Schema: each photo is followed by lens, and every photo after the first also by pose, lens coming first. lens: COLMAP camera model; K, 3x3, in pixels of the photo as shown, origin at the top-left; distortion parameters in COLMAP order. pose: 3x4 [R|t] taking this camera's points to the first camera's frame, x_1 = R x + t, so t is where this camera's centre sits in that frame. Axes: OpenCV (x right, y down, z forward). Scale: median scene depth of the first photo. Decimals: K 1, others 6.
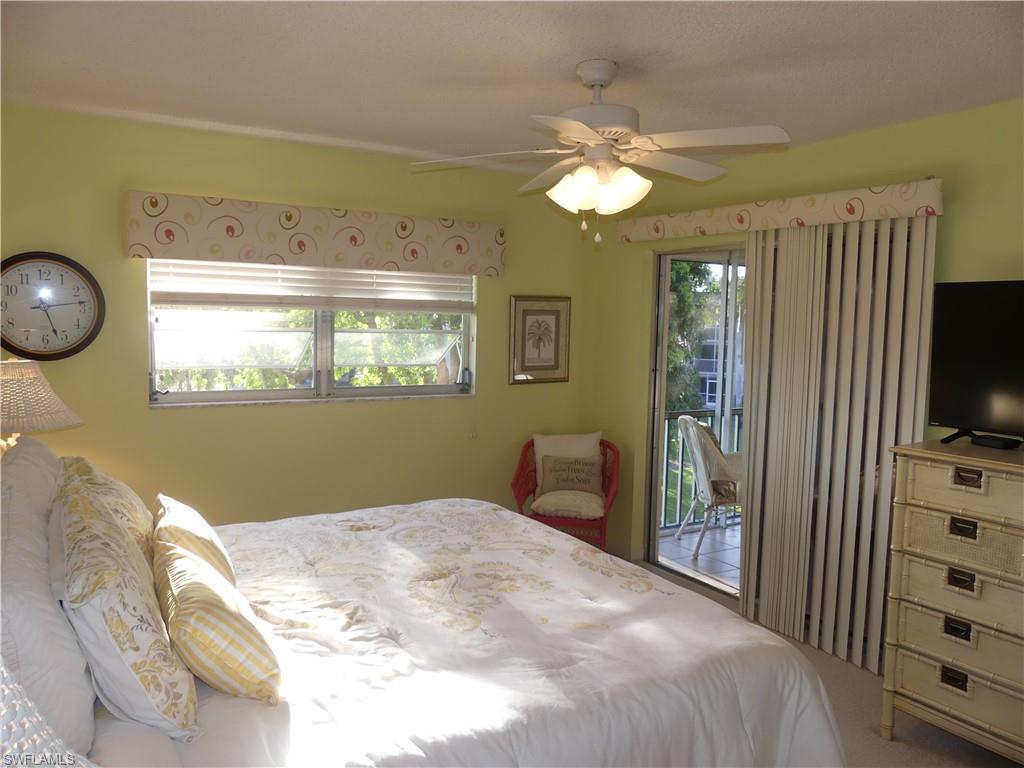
lens RADIAL K [[771.5, 0, 514.2], [0, 771.5, 383.4], [0, 0, 1]] dist [-0.039541, 0.039243]
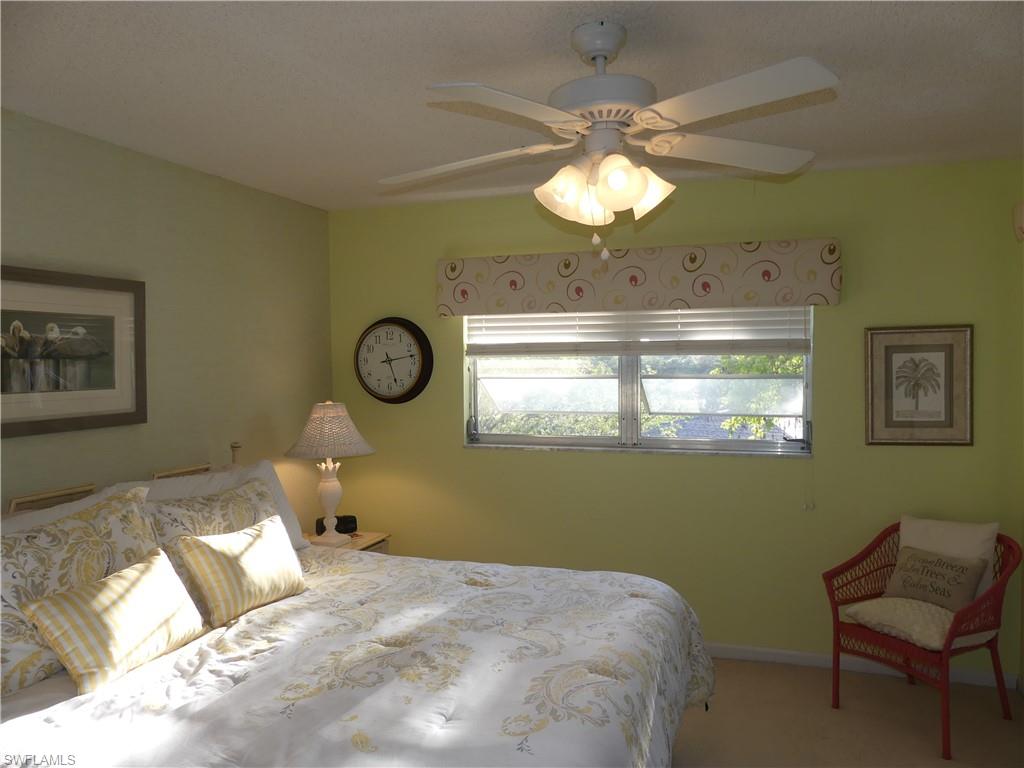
lens RADIAL K [[771.5, 0, 514.2], [0, 771.5, 383.4], [0, 0, 1]] dist [-0.039541, 0.039243]
pose [[0.641080, -0.005261, -0.767456, 0.451556], [-0.040100, 0.998381, -0.040341, -0.018893], [0.766426, 0.056637, 0.639831, 0.323527]]
